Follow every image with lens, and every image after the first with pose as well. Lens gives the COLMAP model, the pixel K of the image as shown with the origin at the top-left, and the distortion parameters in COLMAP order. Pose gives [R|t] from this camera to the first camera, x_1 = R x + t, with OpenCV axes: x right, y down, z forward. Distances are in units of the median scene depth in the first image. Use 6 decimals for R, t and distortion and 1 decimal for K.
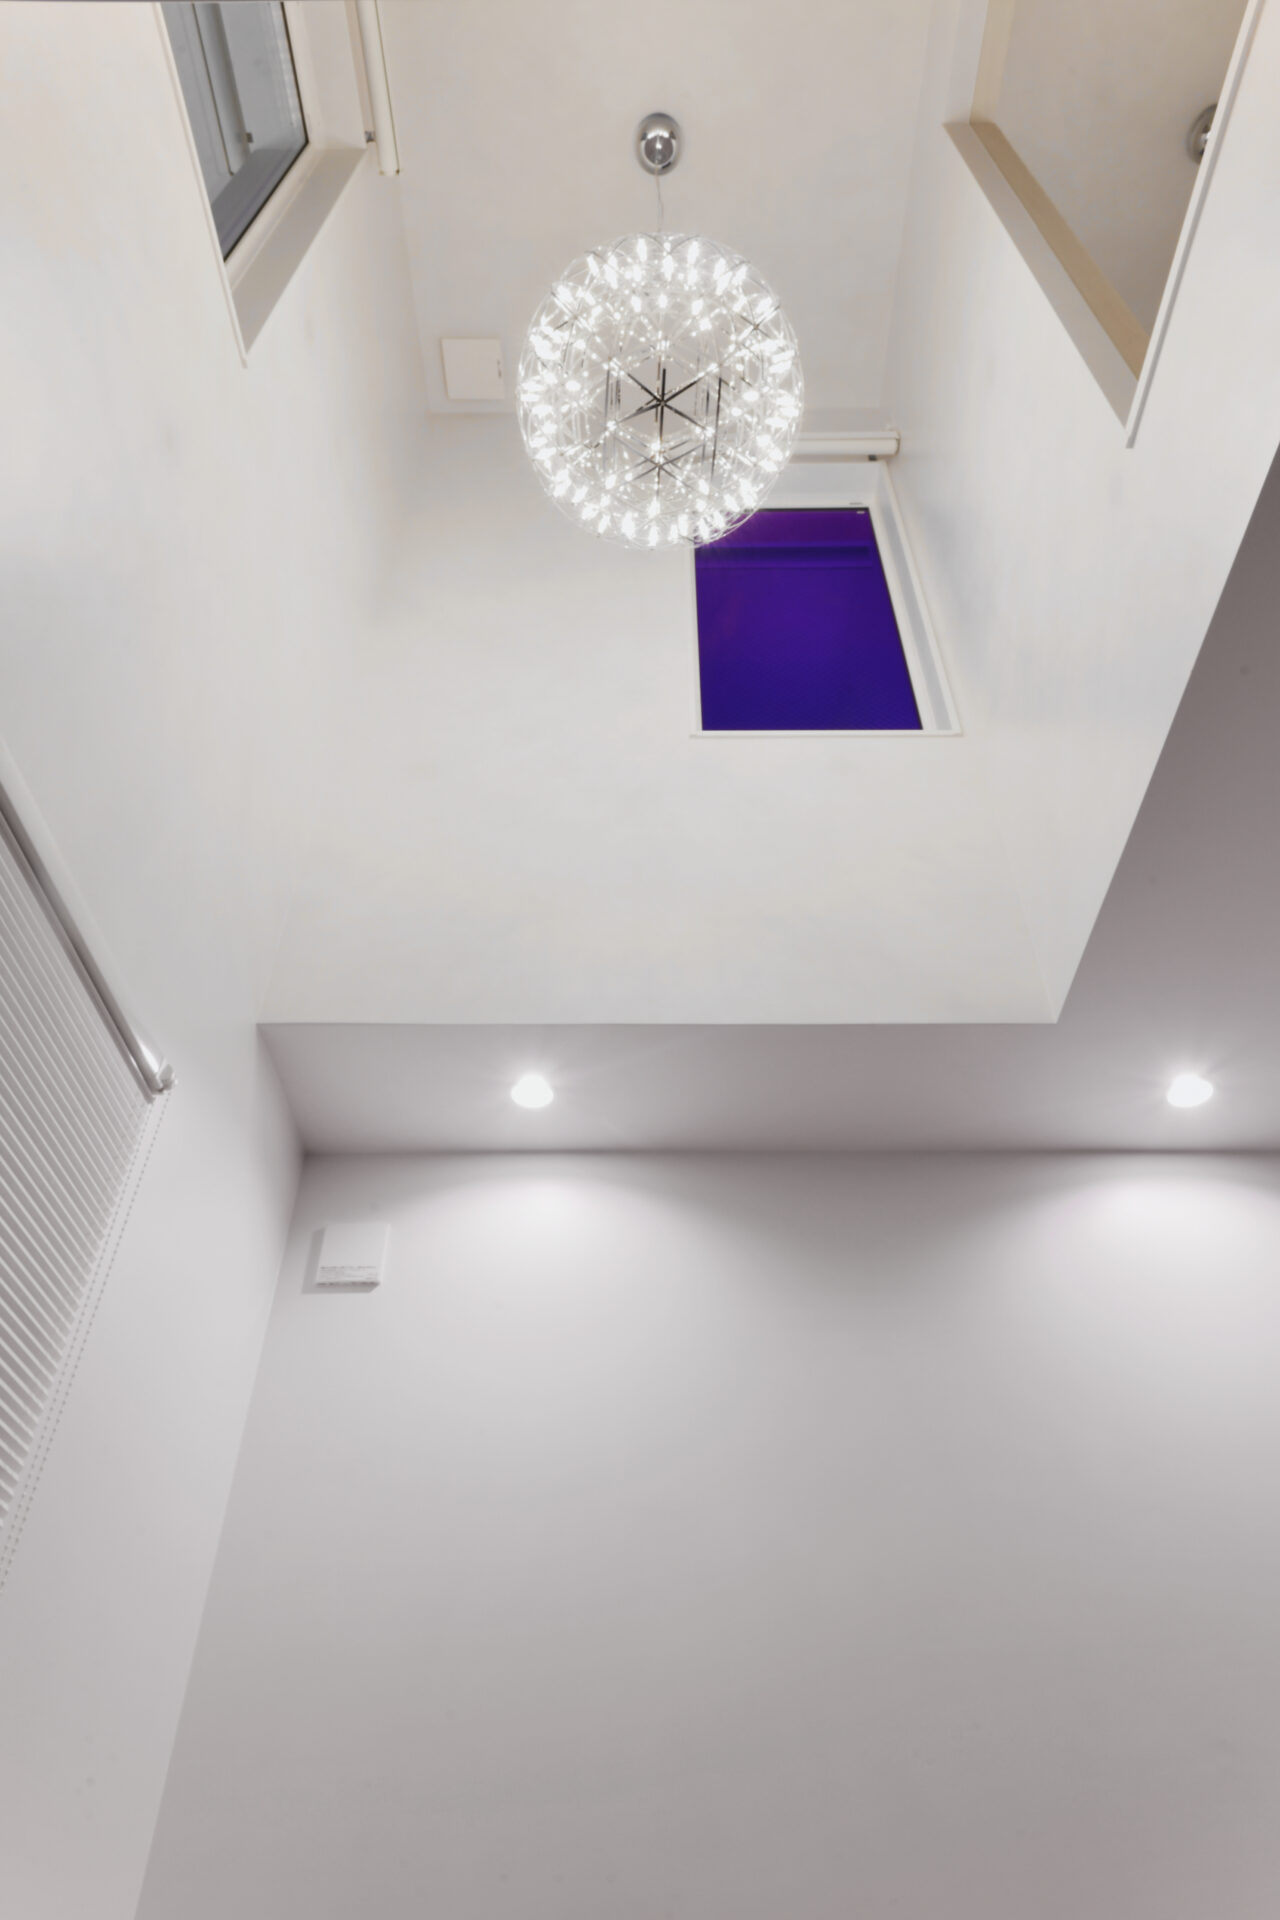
lens RADIAL K [[1209.2, 0, 640.9], [0, 1209.2, 967.5], [0, 0, 1]] dist [-0.003220, 0.000825]
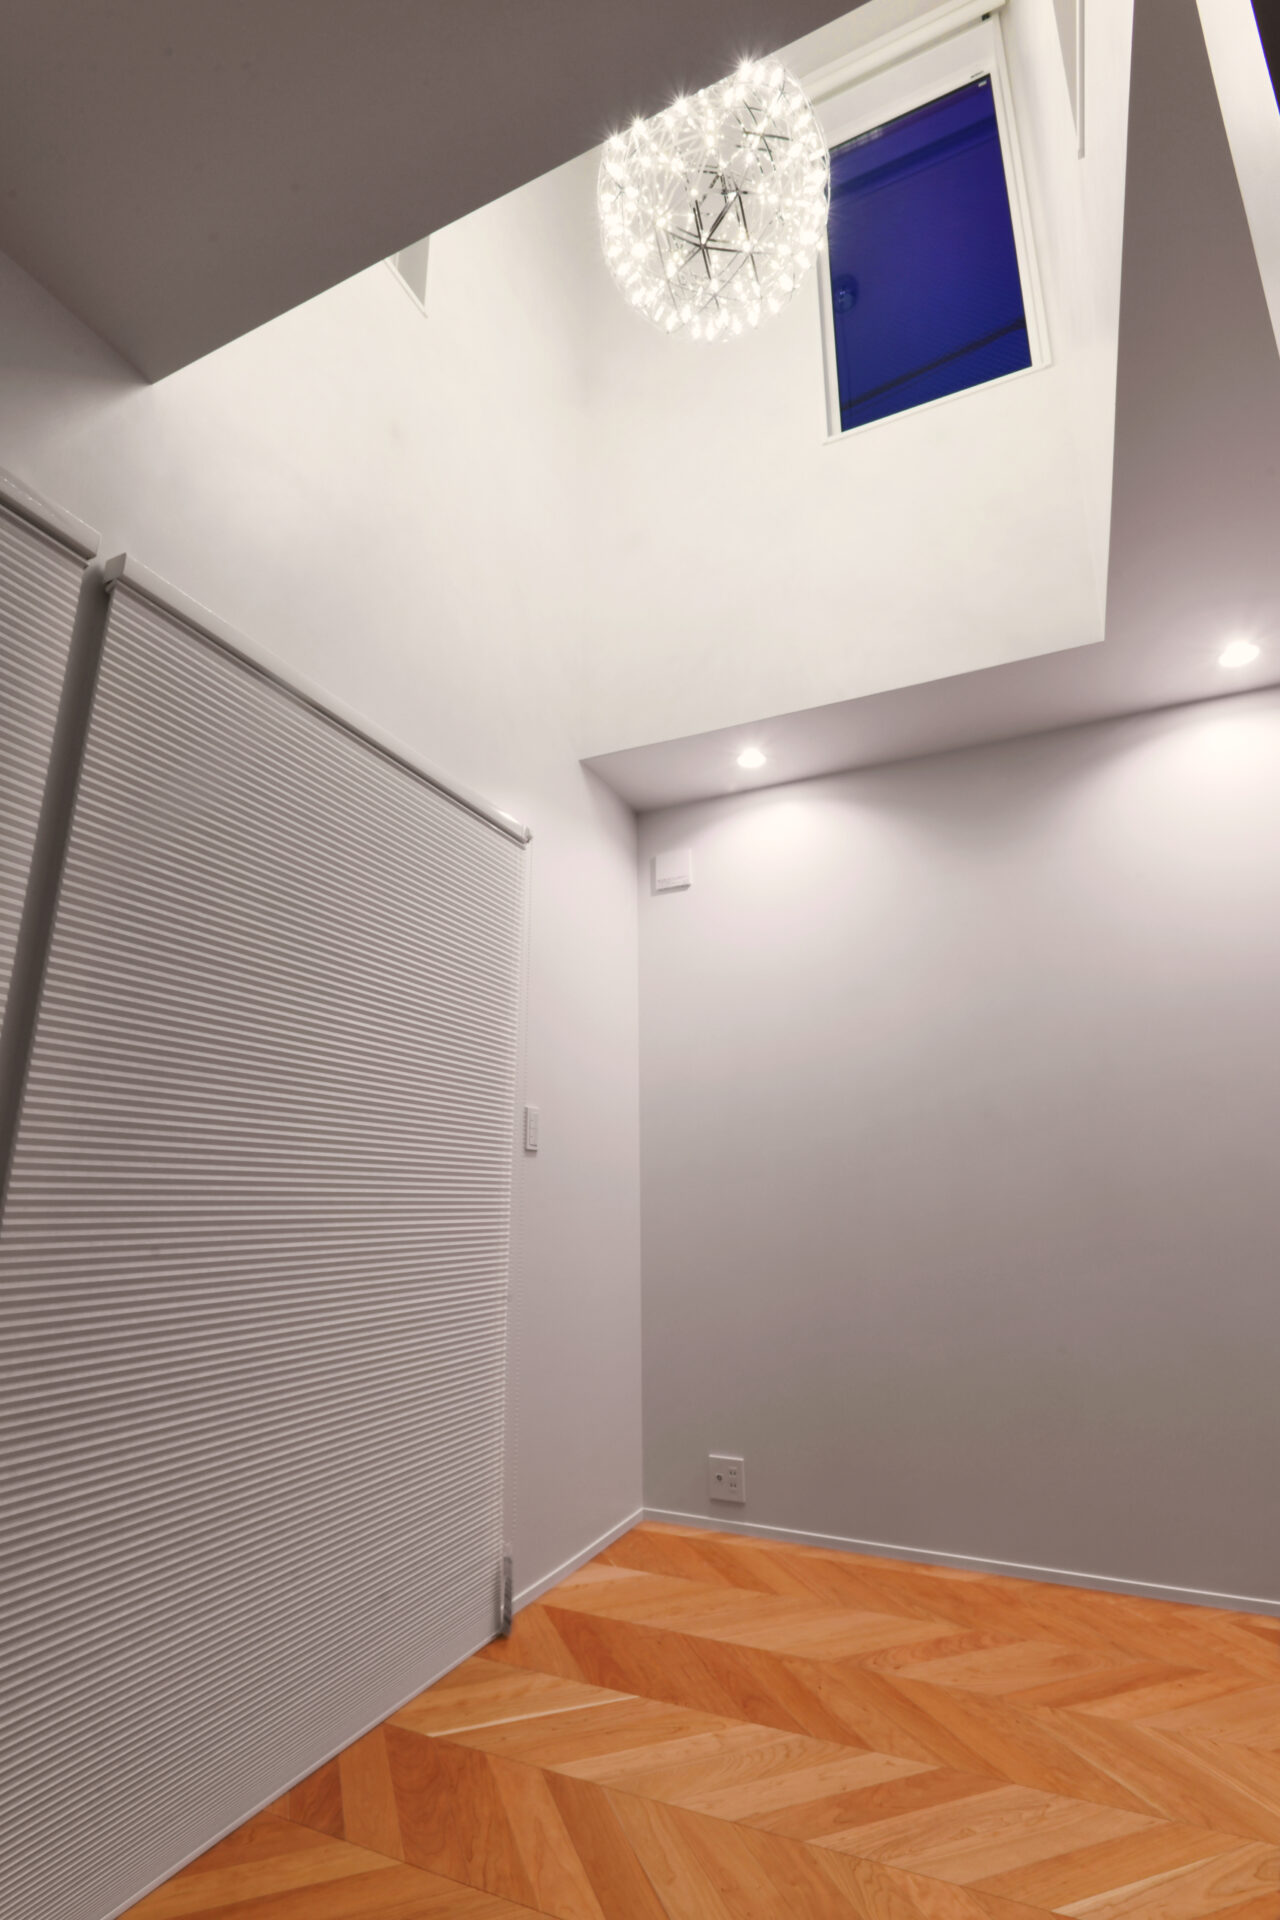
lens RADIAL K [[912.6, 0, 643.4], [0, 912.6, 961.3], [0, 0, 1]] dist [0.002085, -0.000896]
pose [[0.912016, -0.115118, -0.393668, 0.253305], [0.282503, 0.872146, 0.399442, -0.208734], [0.297353, -0.475510, 0.827932, -0.177040]]
